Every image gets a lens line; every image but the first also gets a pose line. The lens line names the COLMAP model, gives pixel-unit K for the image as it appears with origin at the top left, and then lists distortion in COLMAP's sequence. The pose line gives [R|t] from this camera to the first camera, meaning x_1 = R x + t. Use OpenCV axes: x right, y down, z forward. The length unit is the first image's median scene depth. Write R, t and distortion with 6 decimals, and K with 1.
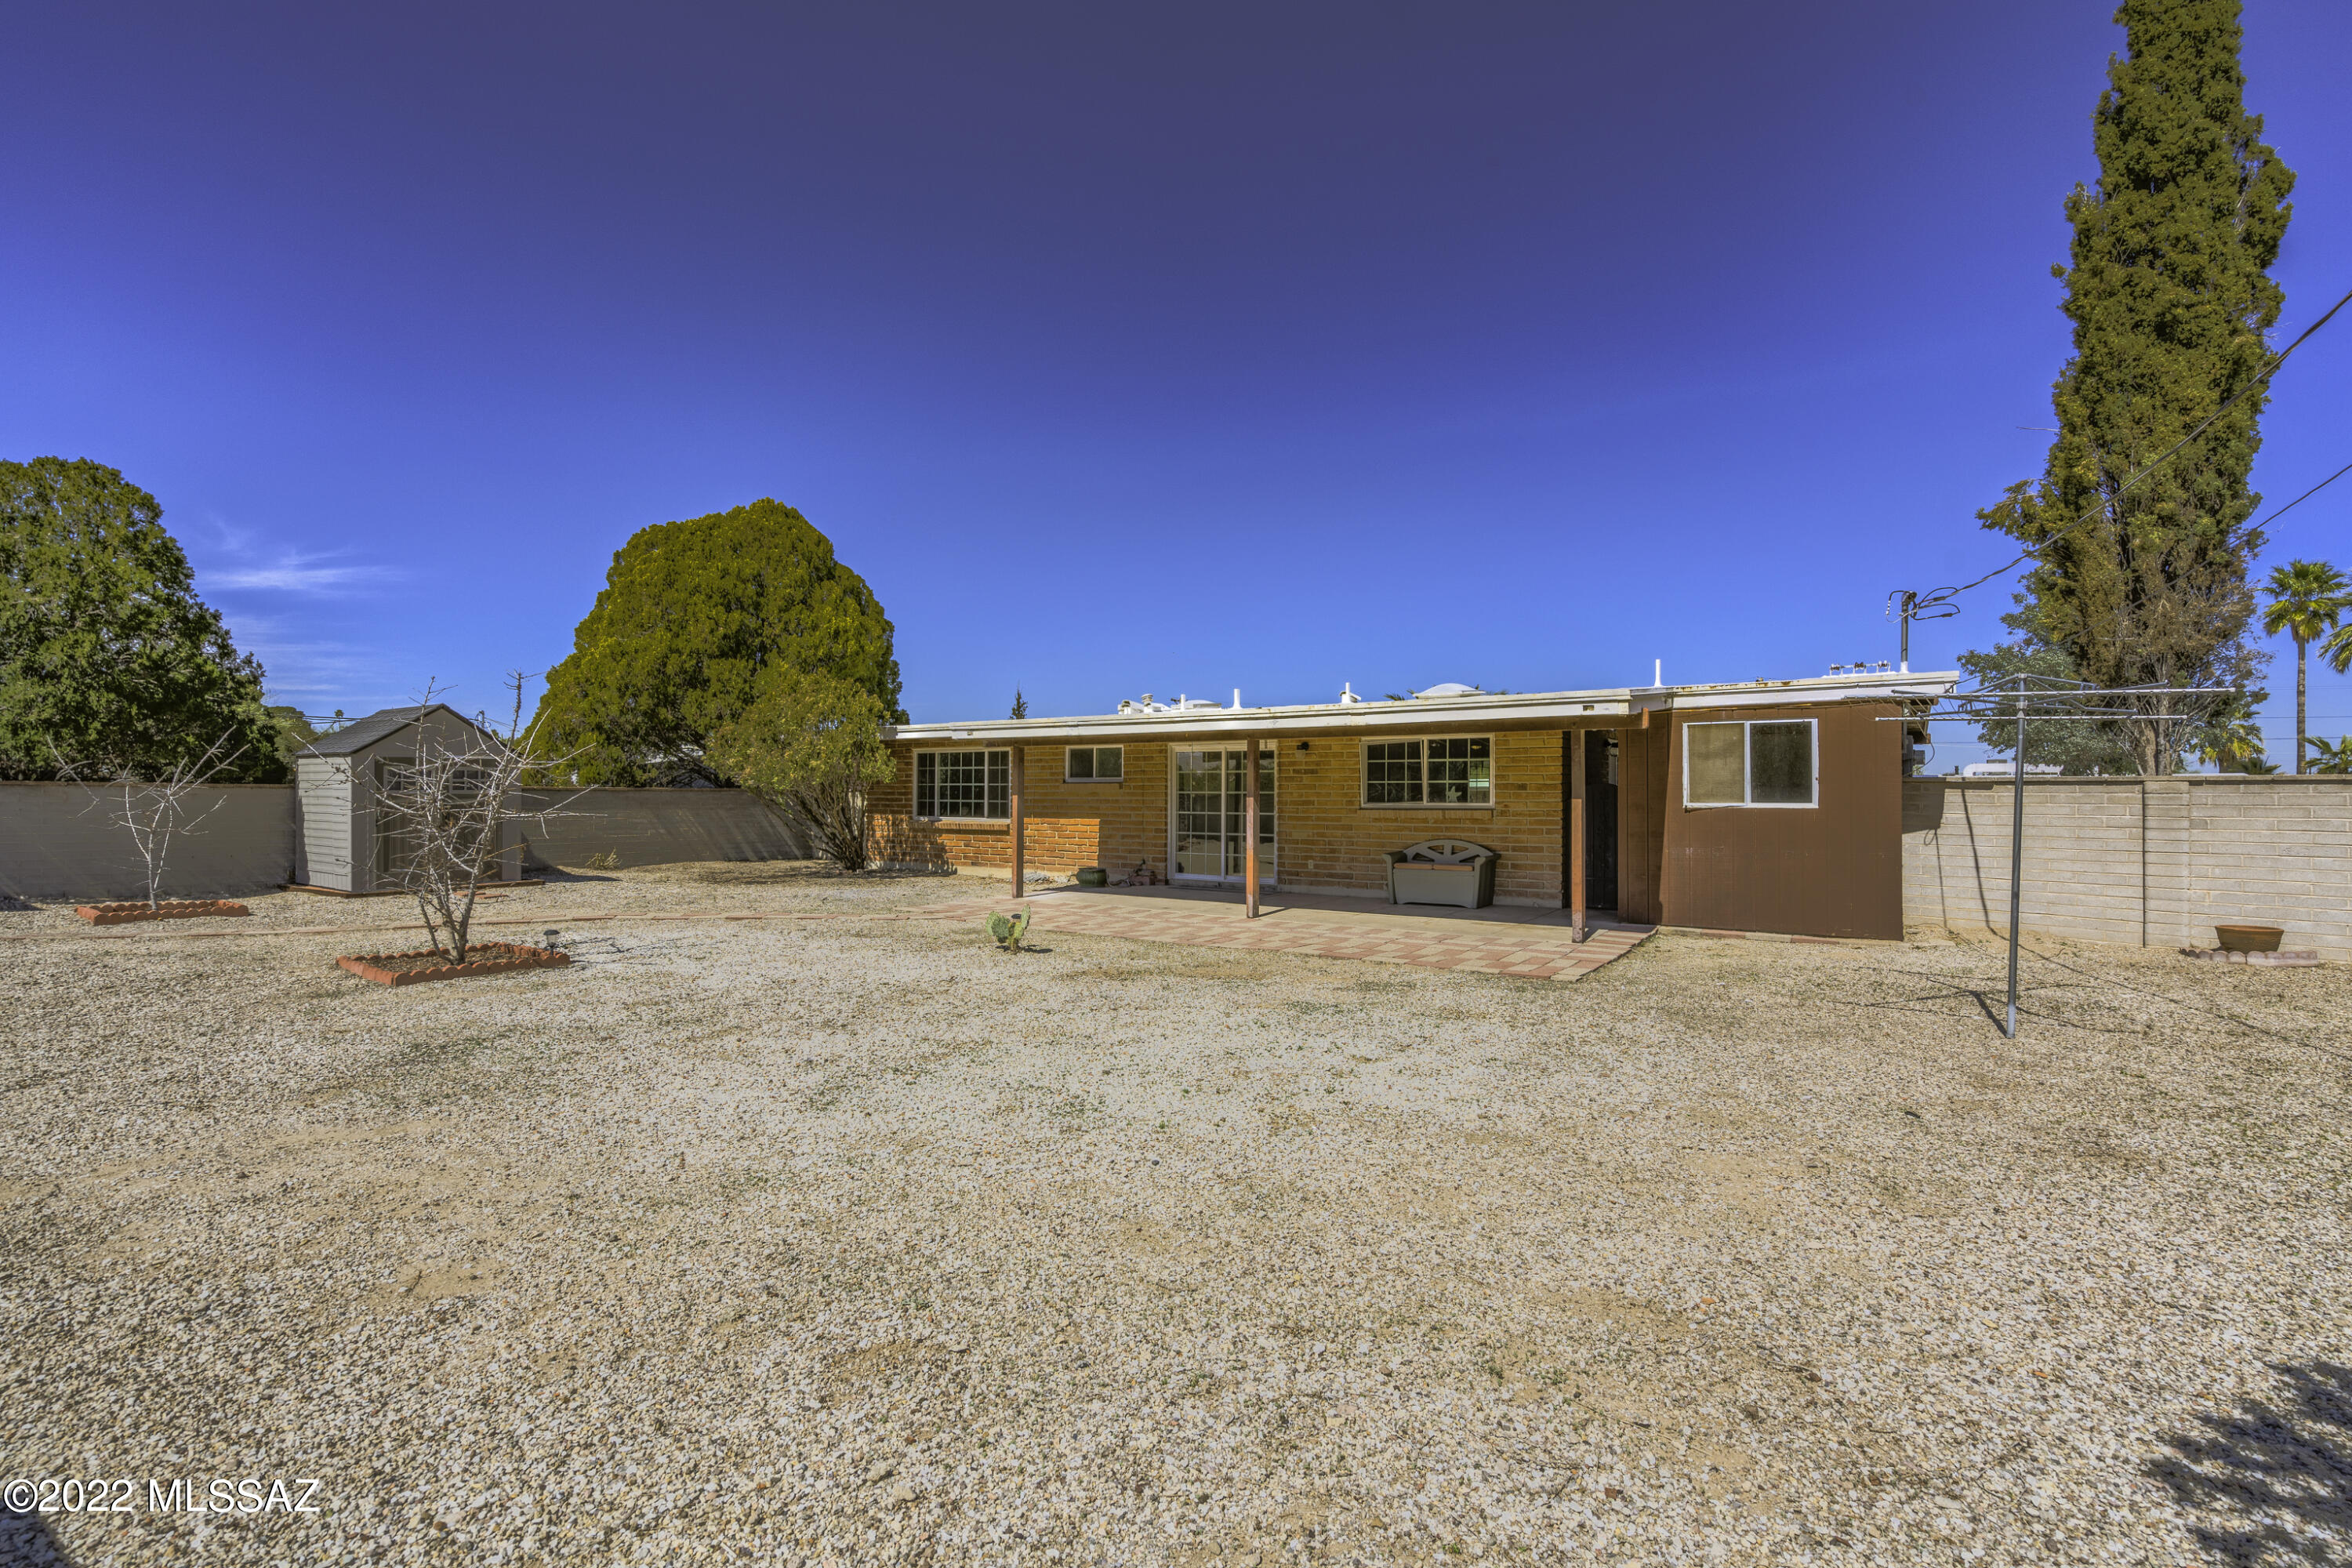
lens RADIAL K [[1060.4, 0, 1174.7], [0, 1060.4, 792.7], [0, 0, 1]] dist [-0.003397, 0.002721]
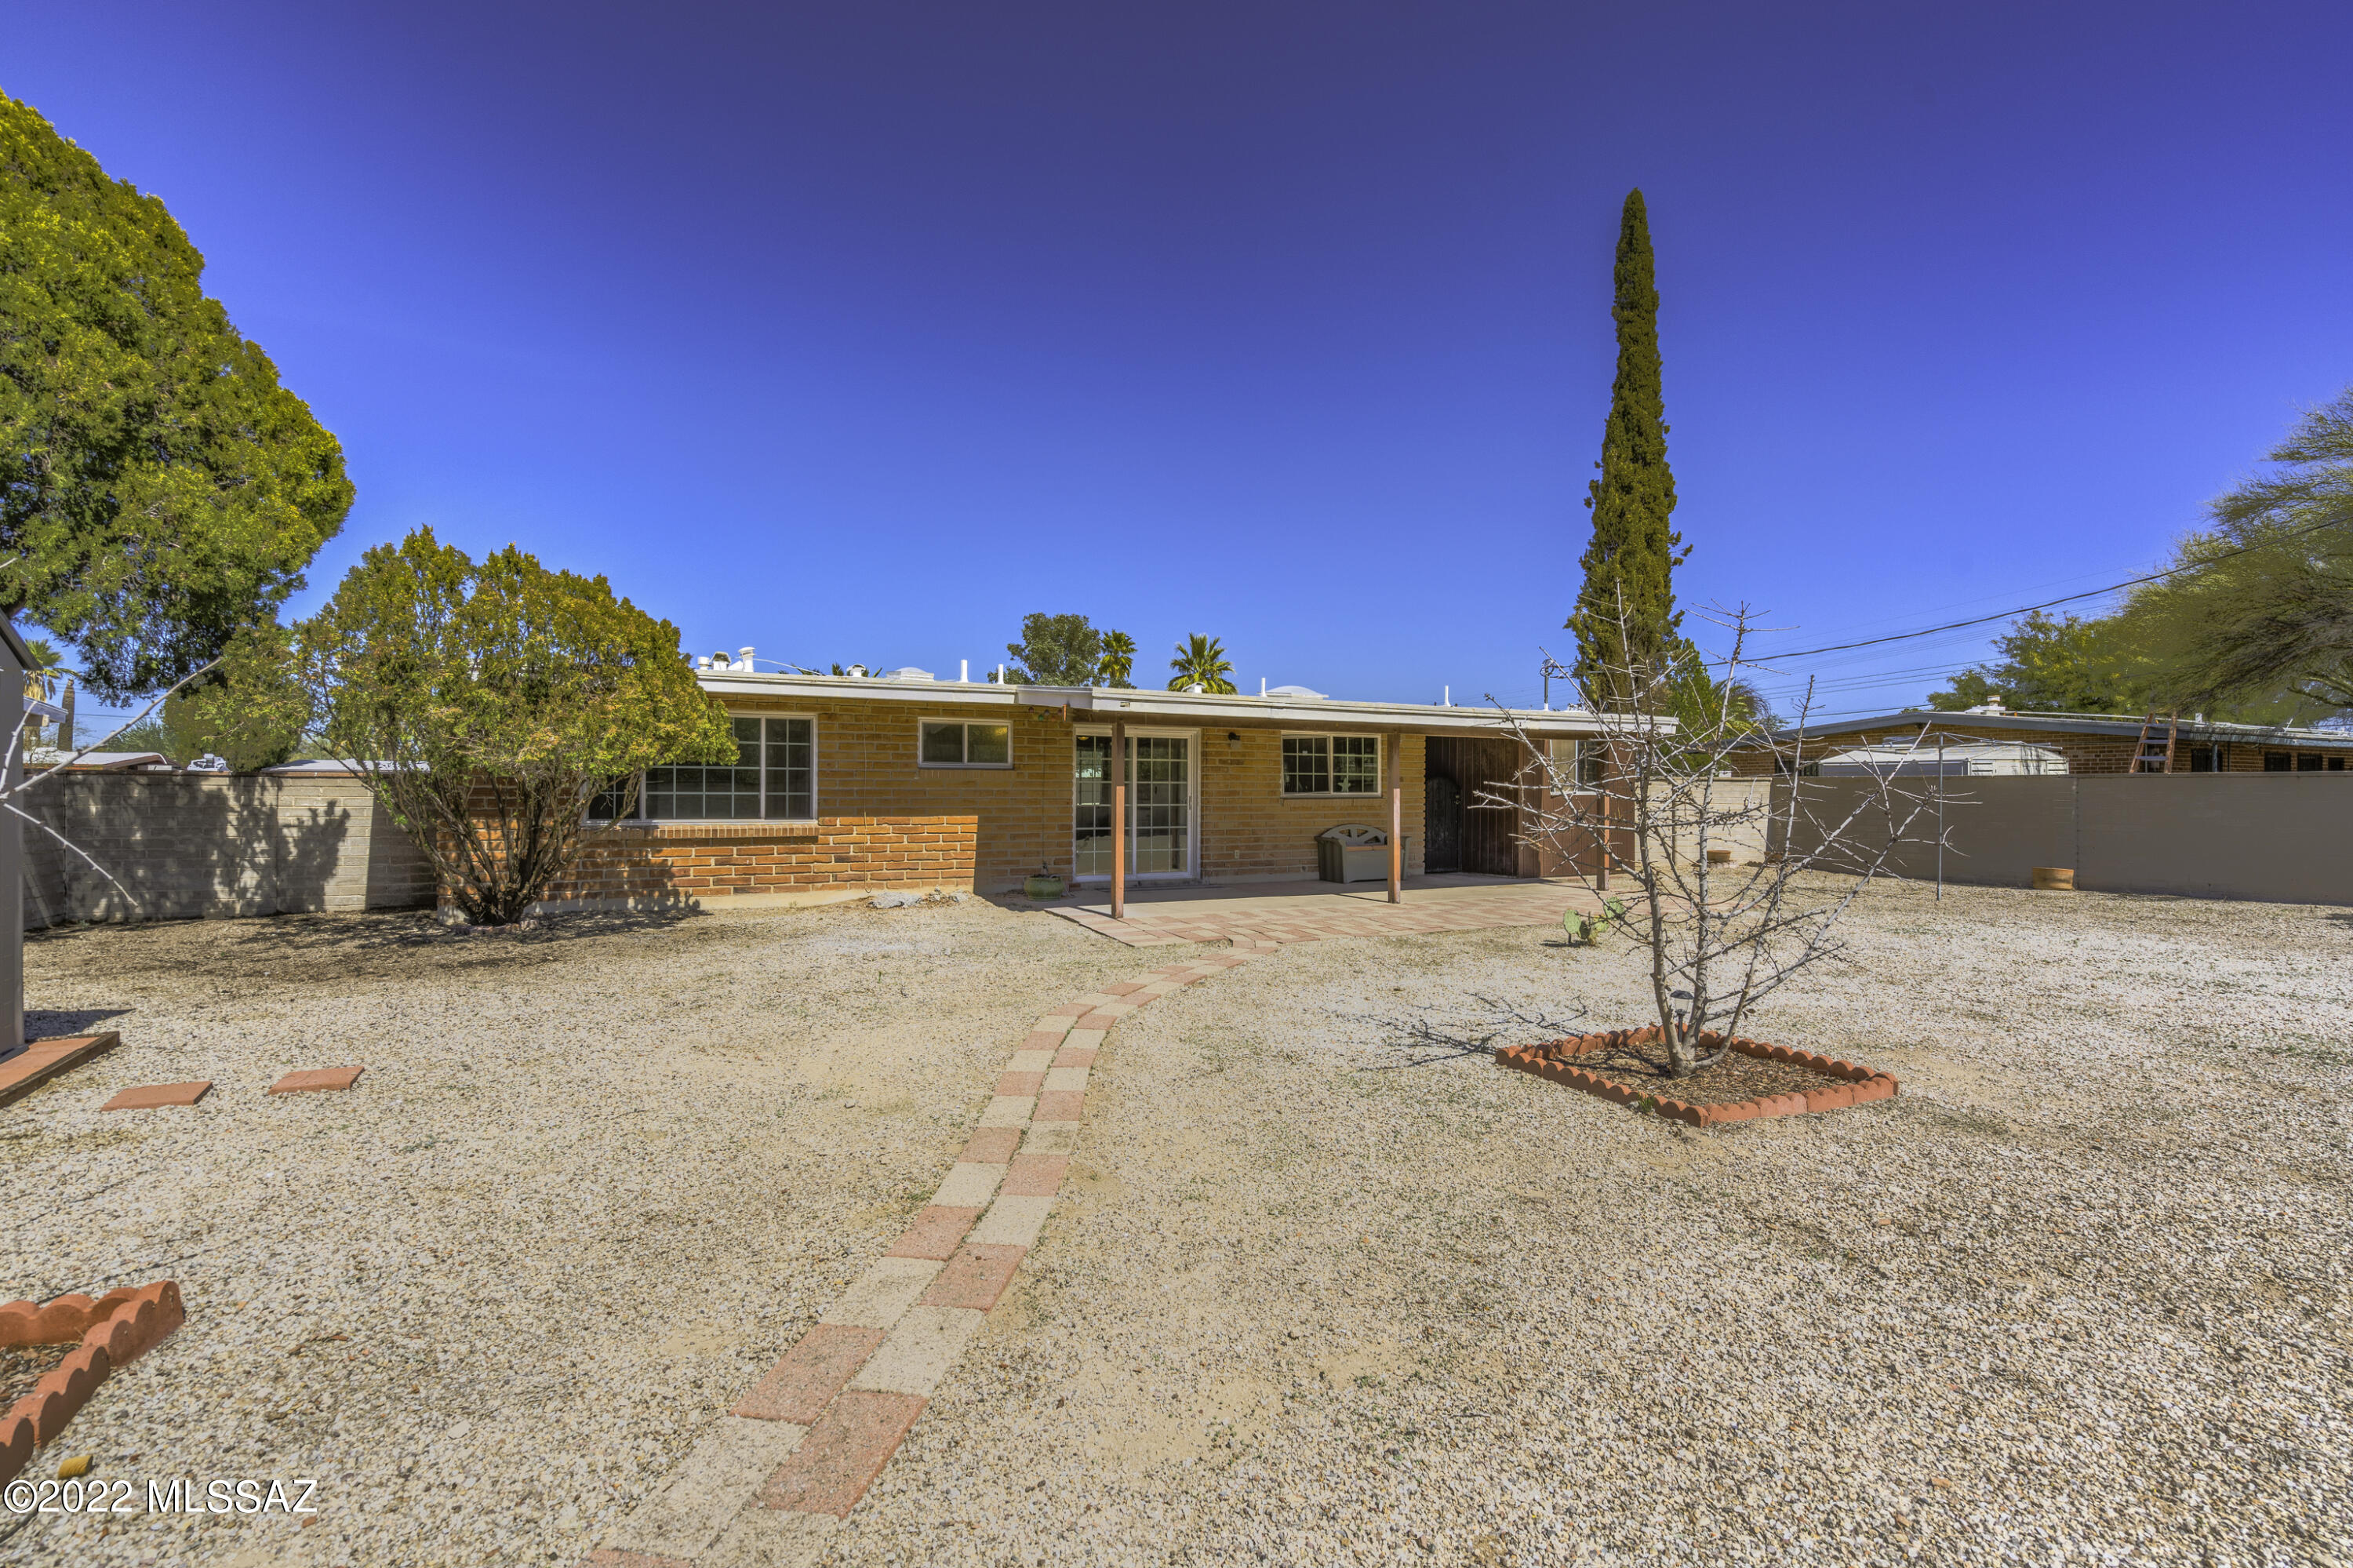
lens RADIAL K [[1060.9, 0, 1175.5], [0, 1060.9, 781.4], [0, 0, 1]] dist [-0.003397, 0.002721]
pose [[0.478190, 0.001352, 0.878256, -0.775556], [-0.006881, 0.999974, 0.002208, -0.003484], [-0.878230, -0.007100, 0.478186, 0.564067]]
